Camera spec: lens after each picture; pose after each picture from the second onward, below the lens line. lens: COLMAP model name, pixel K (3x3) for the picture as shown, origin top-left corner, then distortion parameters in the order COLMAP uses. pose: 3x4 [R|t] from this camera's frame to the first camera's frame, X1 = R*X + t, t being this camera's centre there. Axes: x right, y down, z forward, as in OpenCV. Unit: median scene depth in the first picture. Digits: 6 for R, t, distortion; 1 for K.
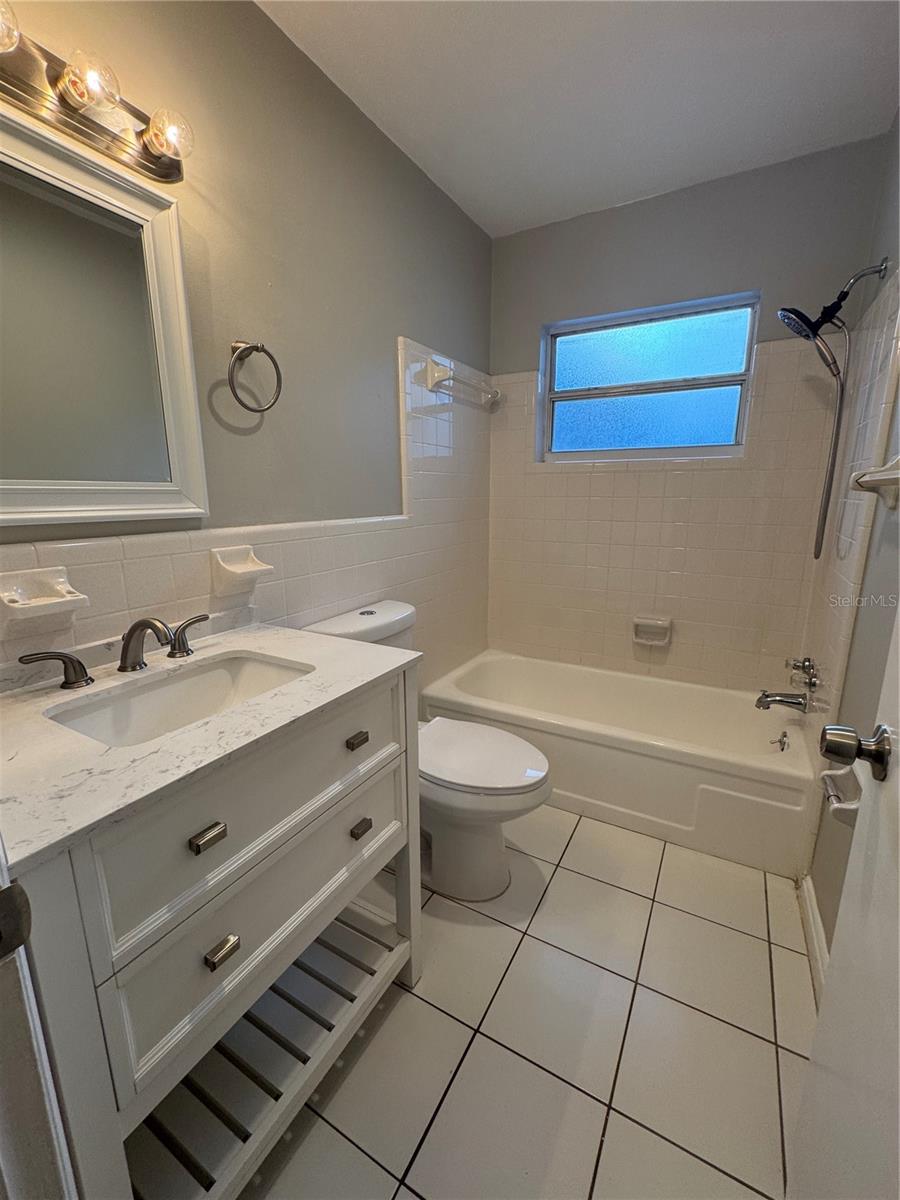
lens RADIAL K [[484.3, 0, 450.0], [0, 484.3, 600.0], [0, 0, 1]] dist [-0.002636, -0.000286]
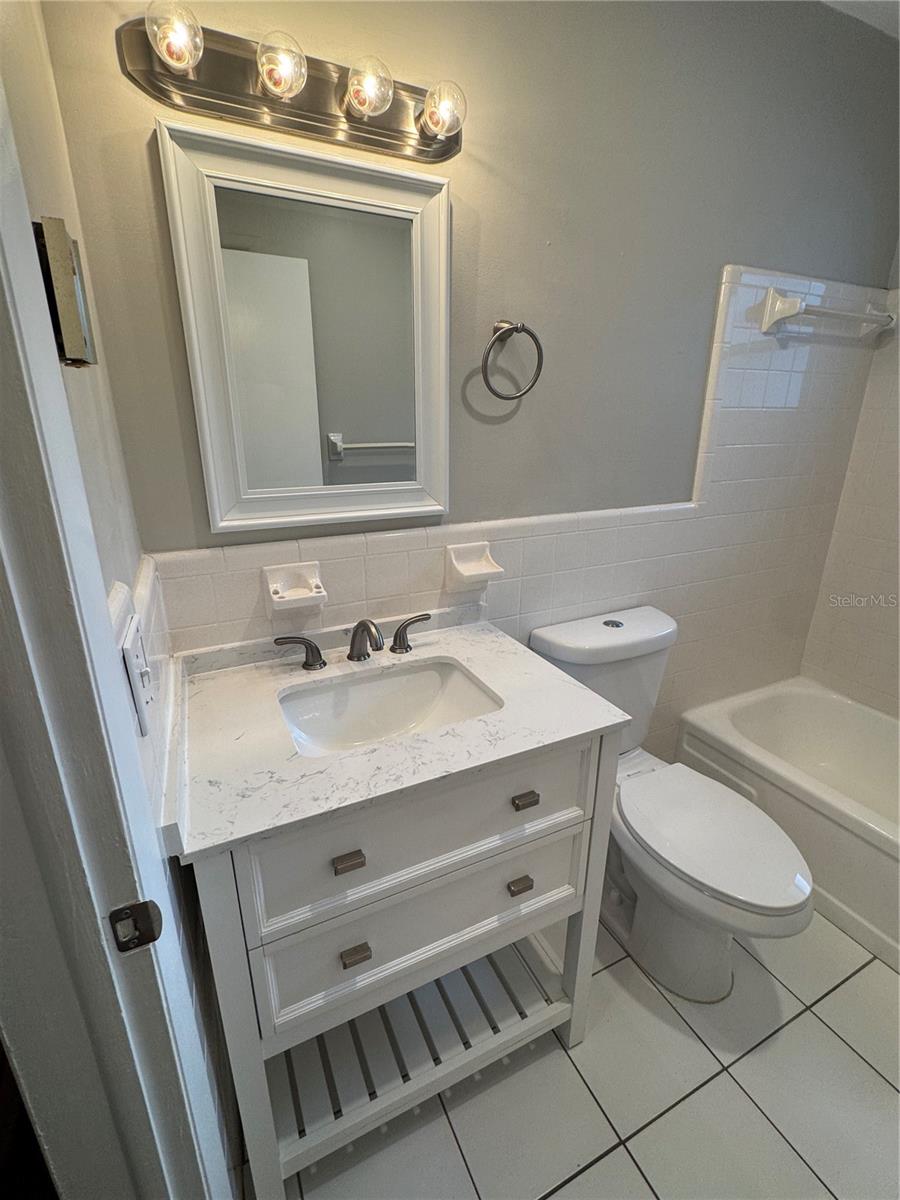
lens RADIAL K [[533.0, 0, 457.0], [0, 533.0, 603.2], [0, 0, 1]] dist [-0.002831, -0.000106]
pose [[0.831672, 0.189459, -0.521946, 0.130518], [-0.129299, 0.980228, 0.149783, -0.175204], [0.540004, -0.057083, 0.839725, 0.096859]]
